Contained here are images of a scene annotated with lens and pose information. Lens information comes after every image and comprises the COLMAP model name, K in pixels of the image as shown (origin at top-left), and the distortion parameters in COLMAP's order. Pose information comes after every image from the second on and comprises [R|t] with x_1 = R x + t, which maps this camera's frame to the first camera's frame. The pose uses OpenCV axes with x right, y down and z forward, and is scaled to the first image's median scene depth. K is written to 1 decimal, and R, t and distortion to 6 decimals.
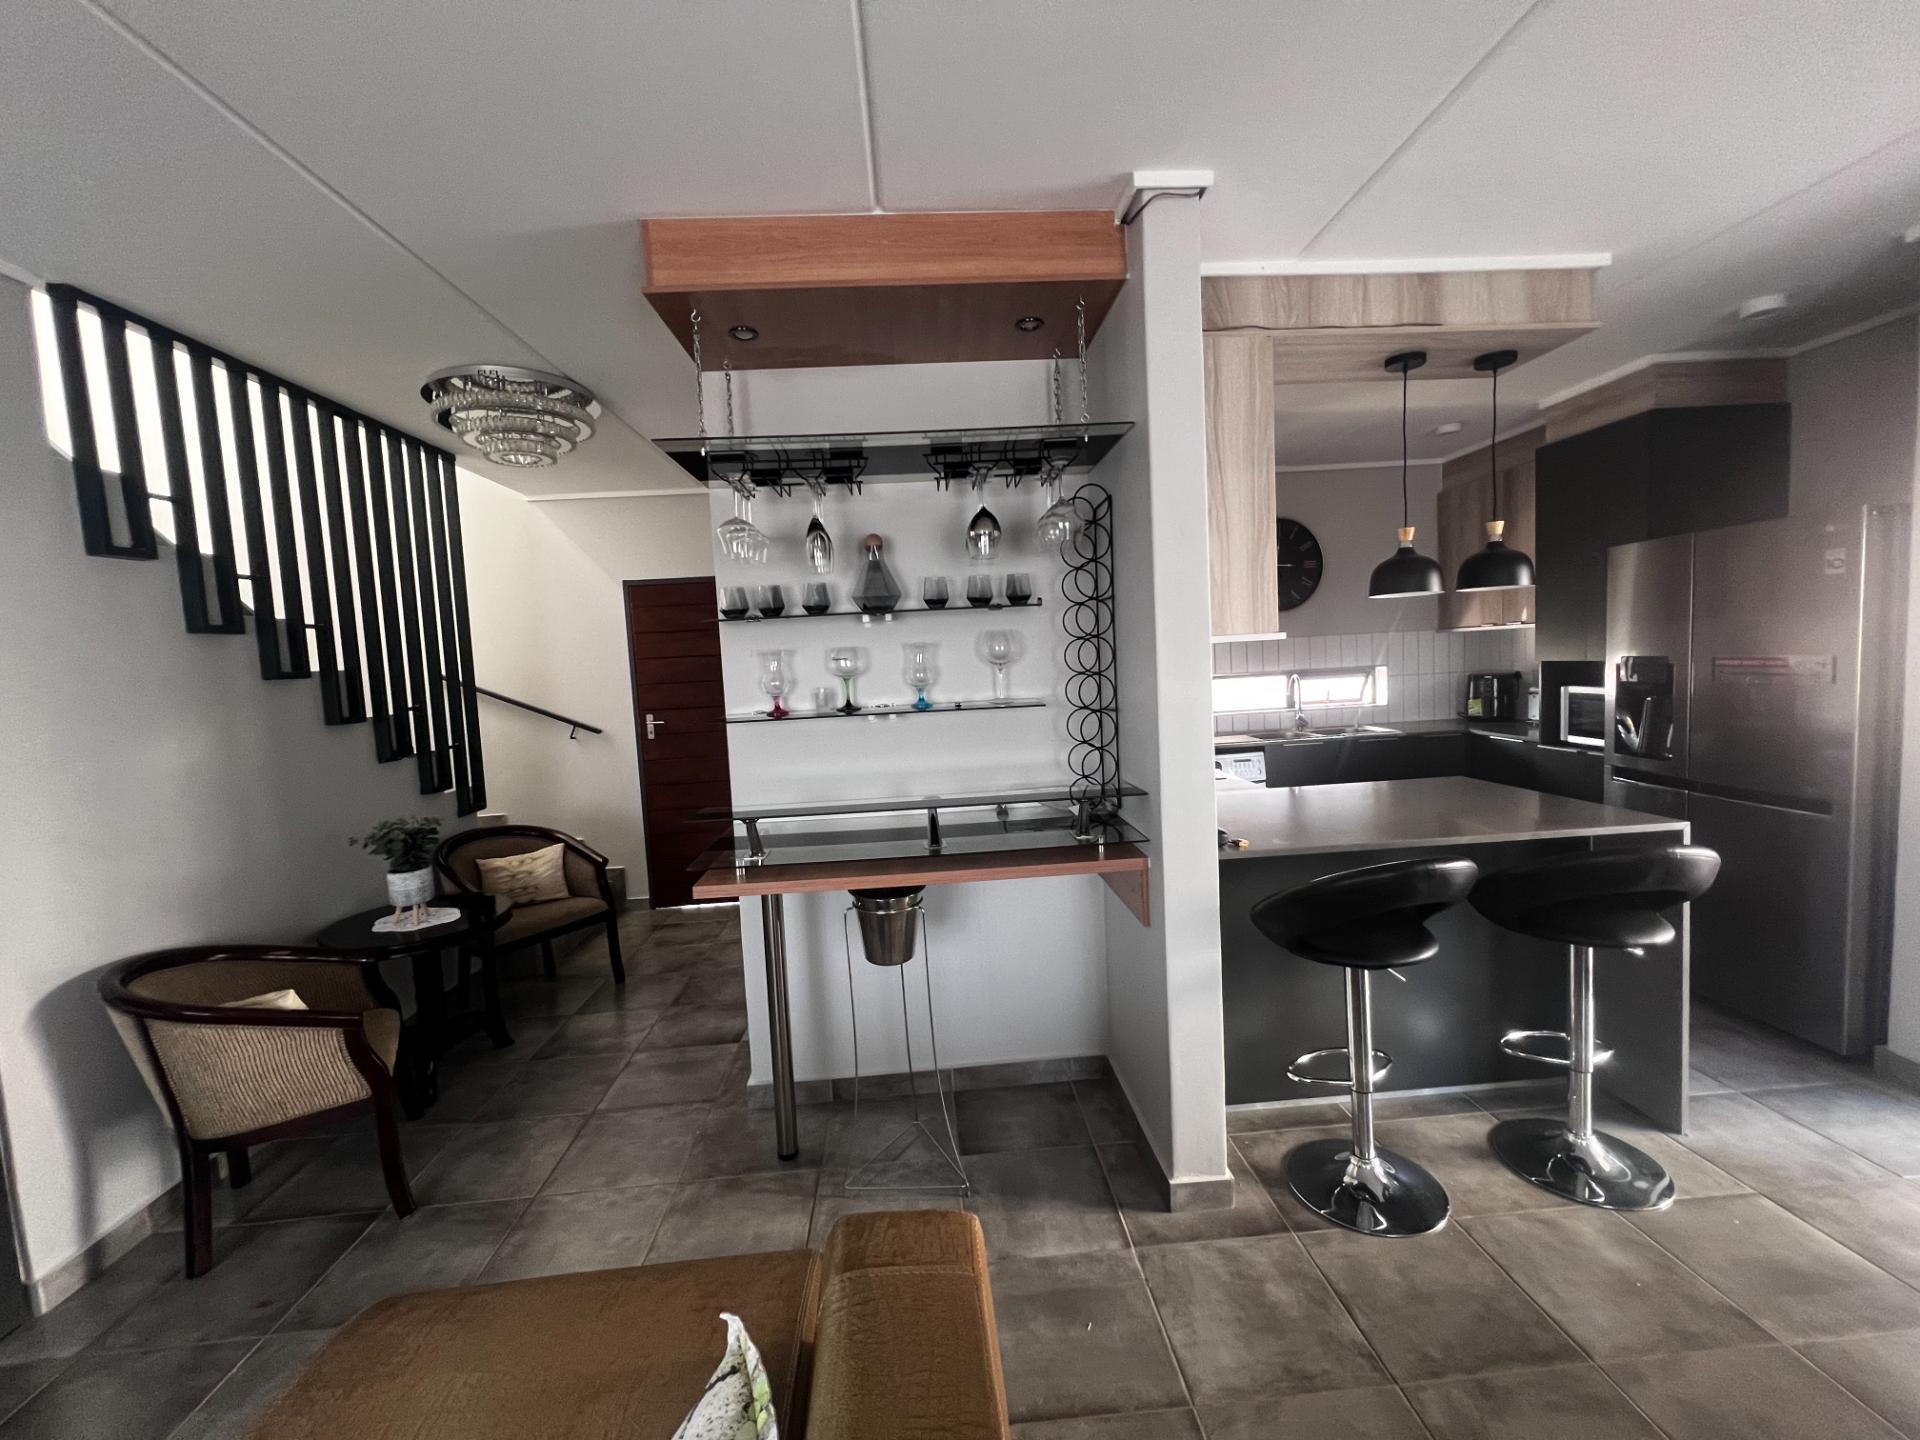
lens RADIAL K [[771.9, 0, 957.8], [0, 771.9, 718.9], [0, 0, 1]] dist [-0.002447, -0.000144]
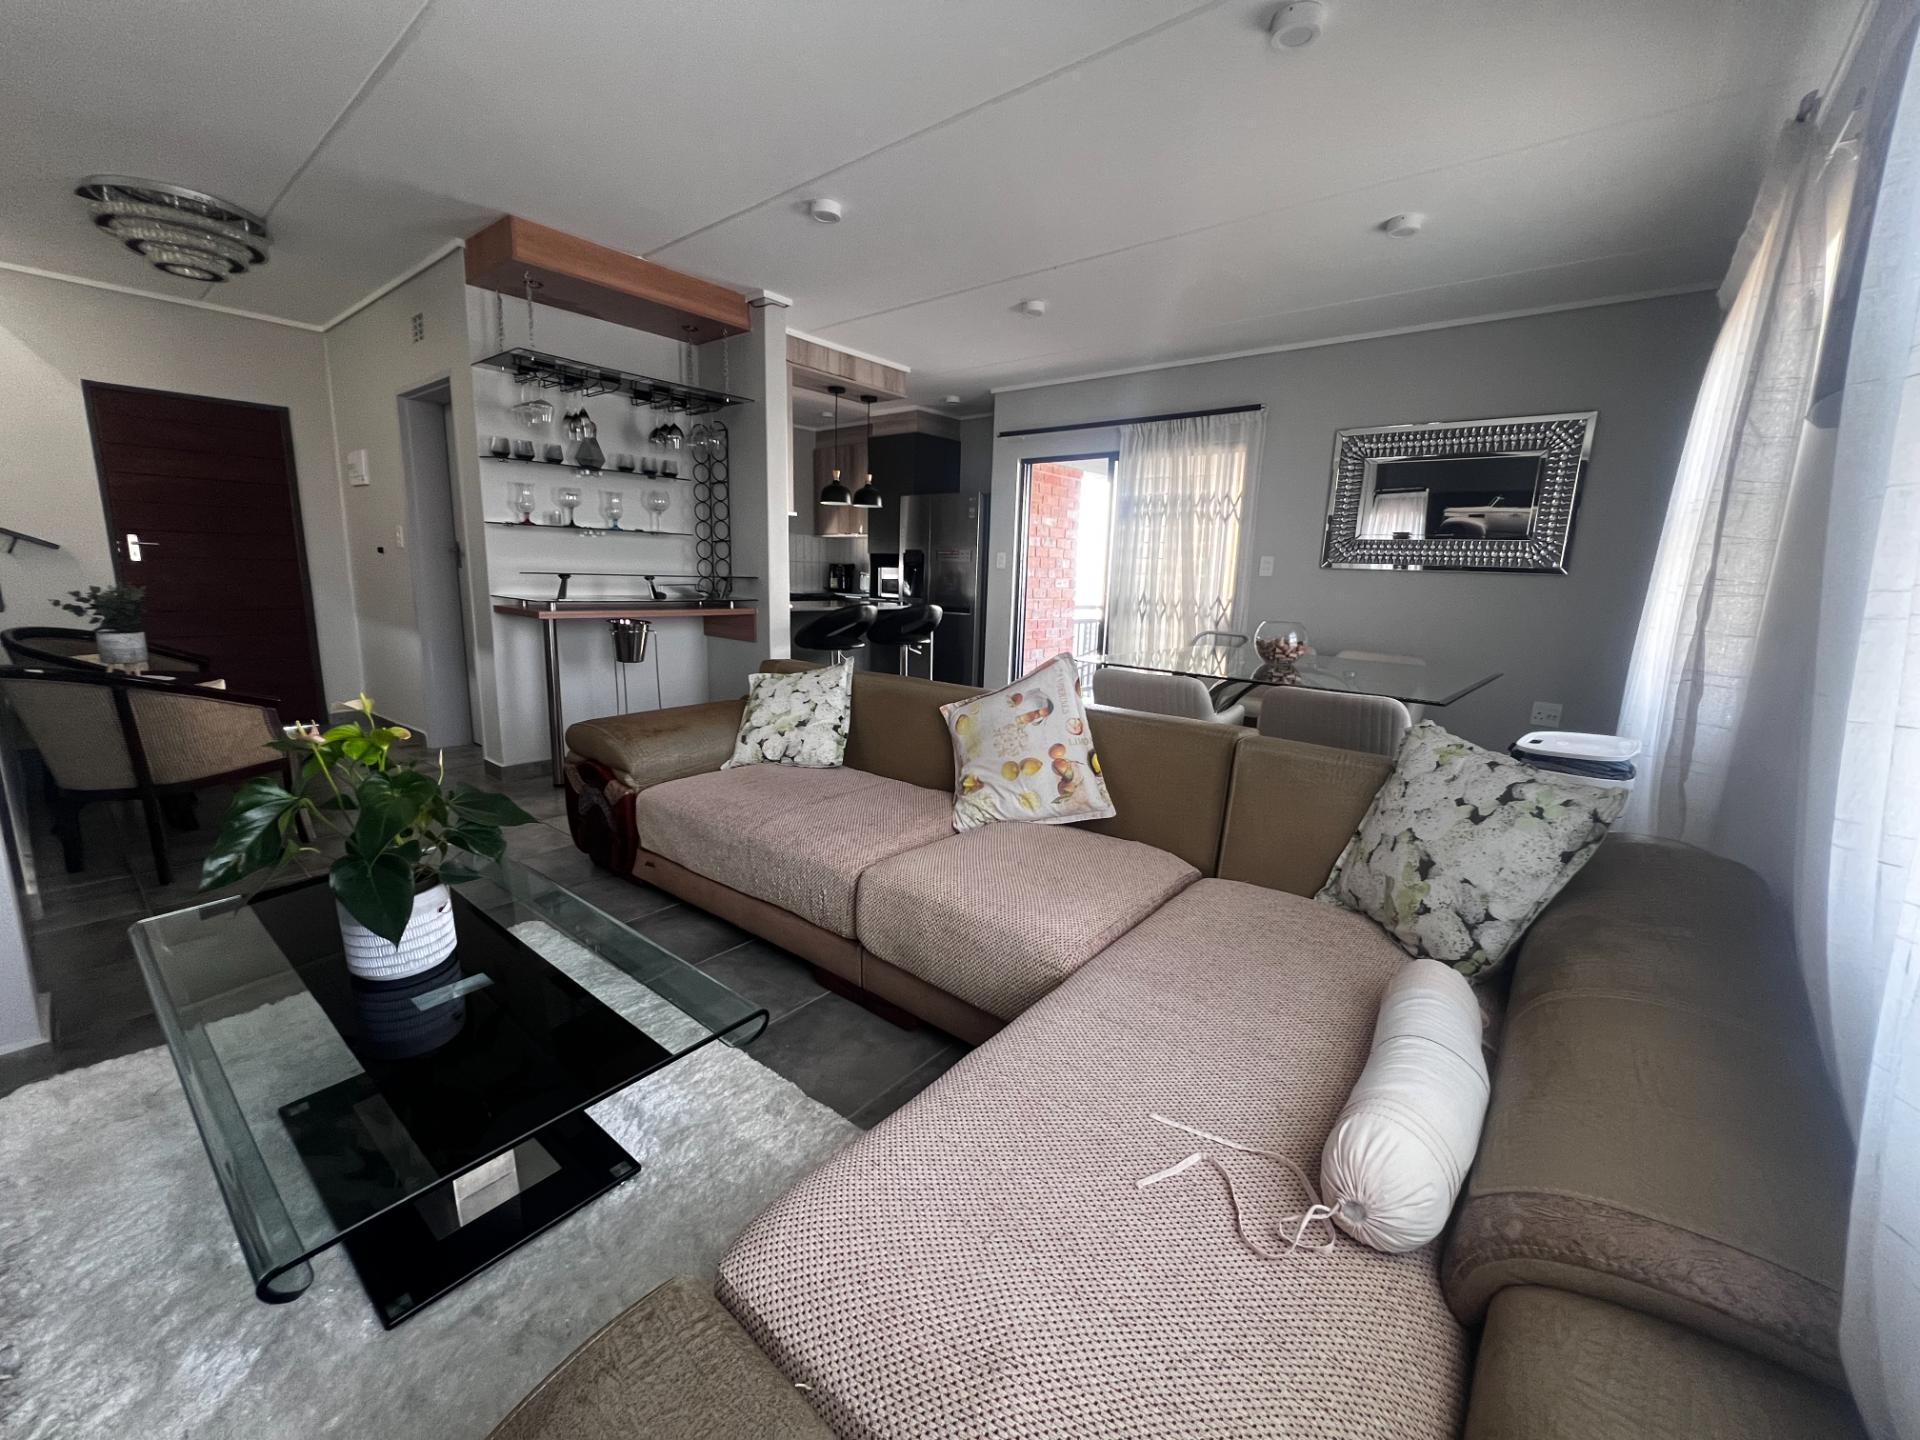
lens RADIAL K [[771.9, 0, 957.8], [0, 771.9, 718.9], [0, 0, 1]] dist [-0.002447, -0.000144]
pose [[0.680187, -0.065012, 0.730150, -0.823867], [-0.009634, 0.995181, 0.097585, 0.231664], [-0.732976, -0.073410, 0.676282, -0.763816]]
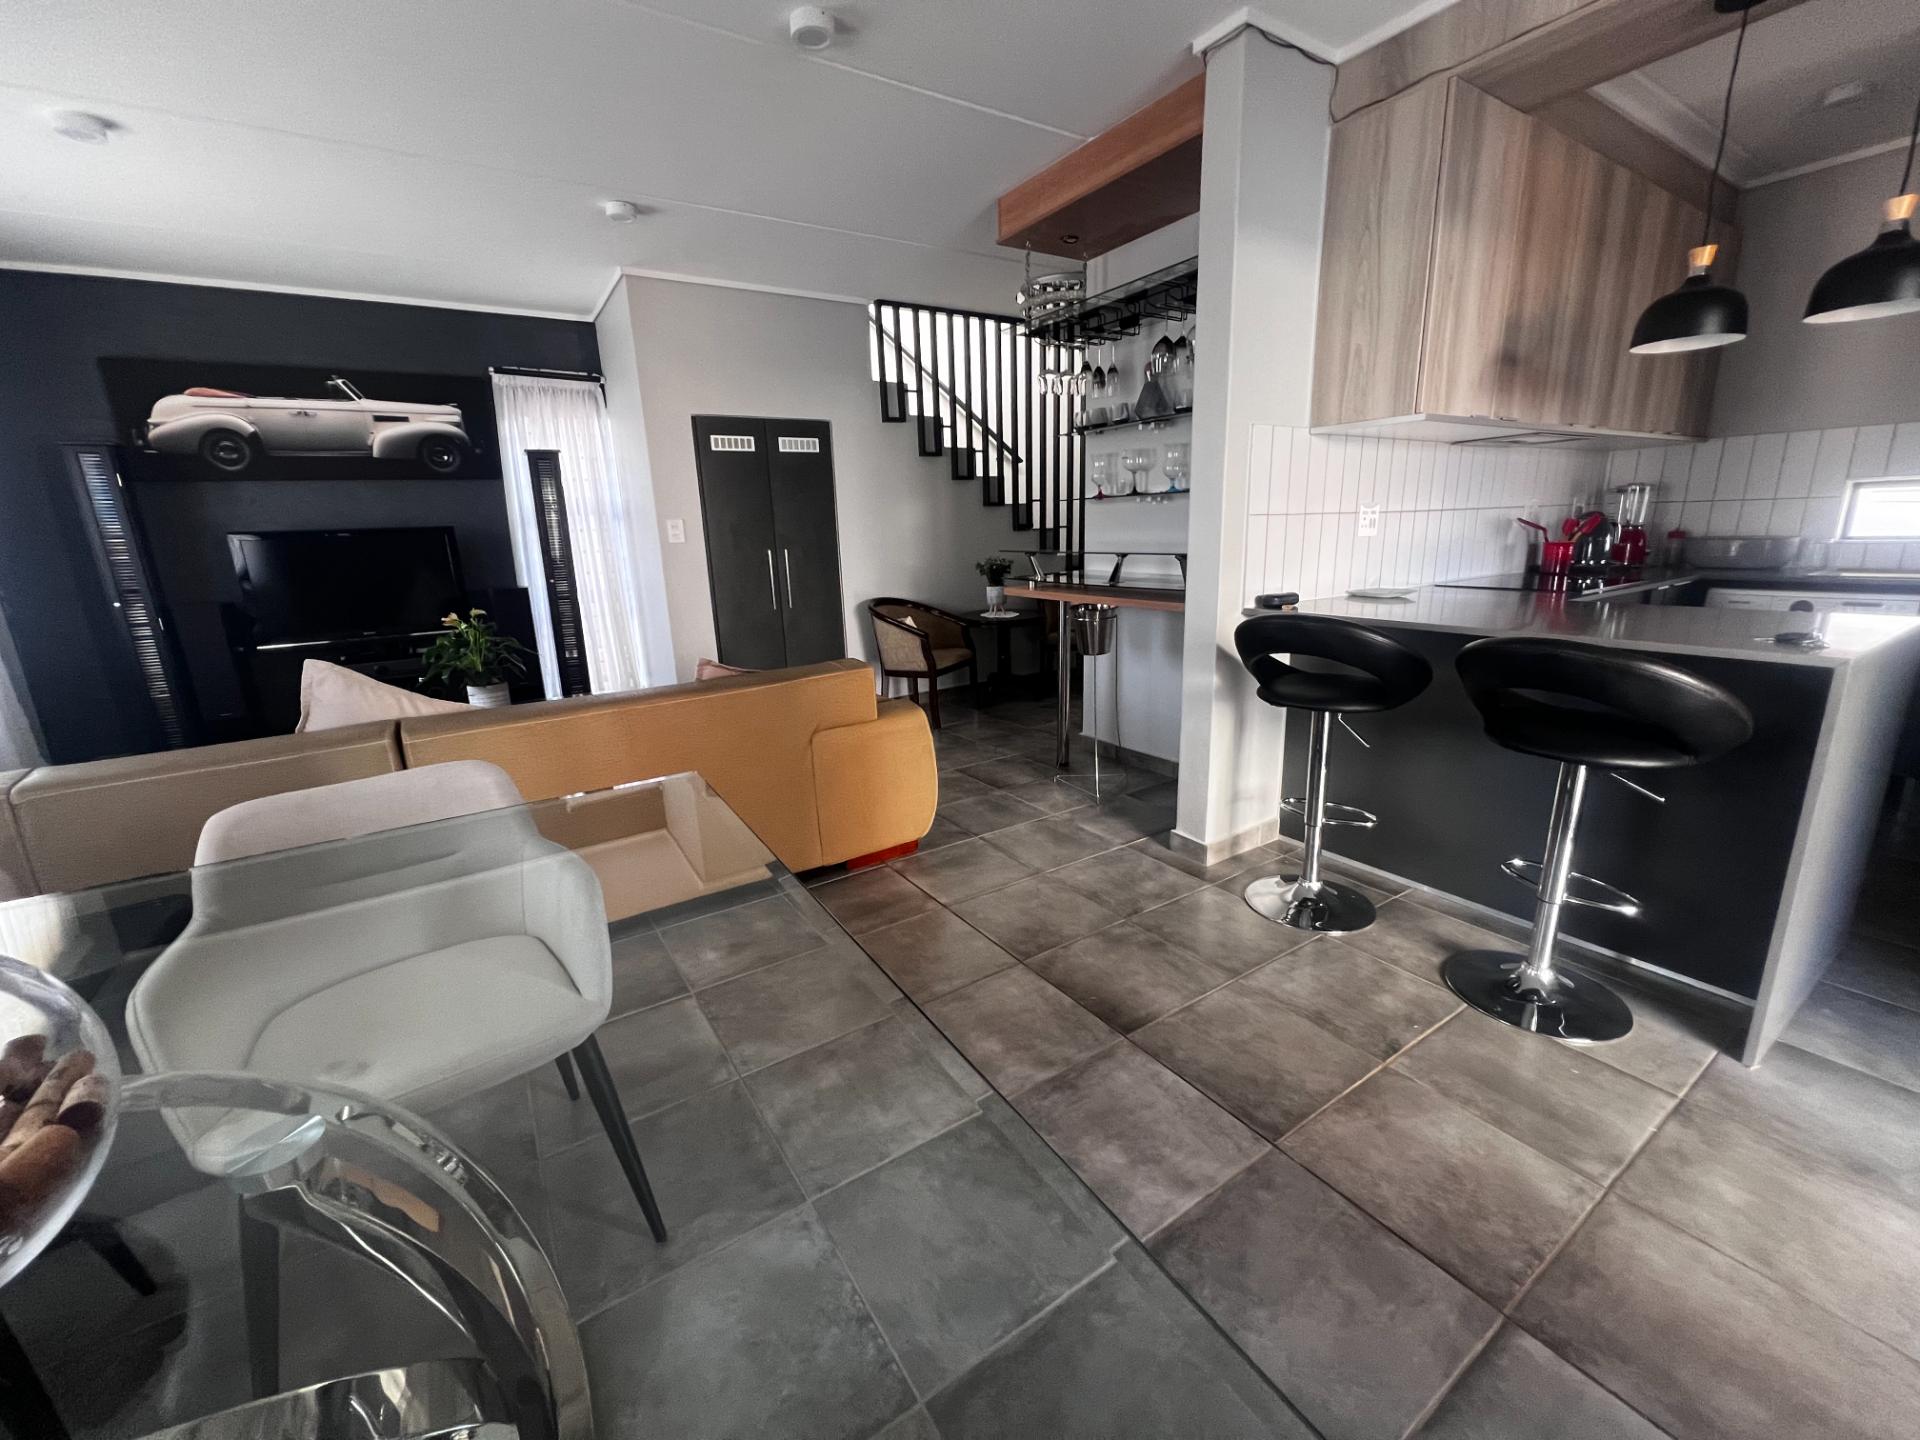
lens RADIAL K [[771.9, 0, 957.8], [0, 771.9, 718.9], [0, 0, 1]] dist [-0.002447, -0.000144]
pose [[0.497460, 0.244003, -0.832464, 0.996411], [-0.056168, 0.966673, 0.249777, 0.051809], [0.865666, -0.077496, 0.494587, -0.033241]]
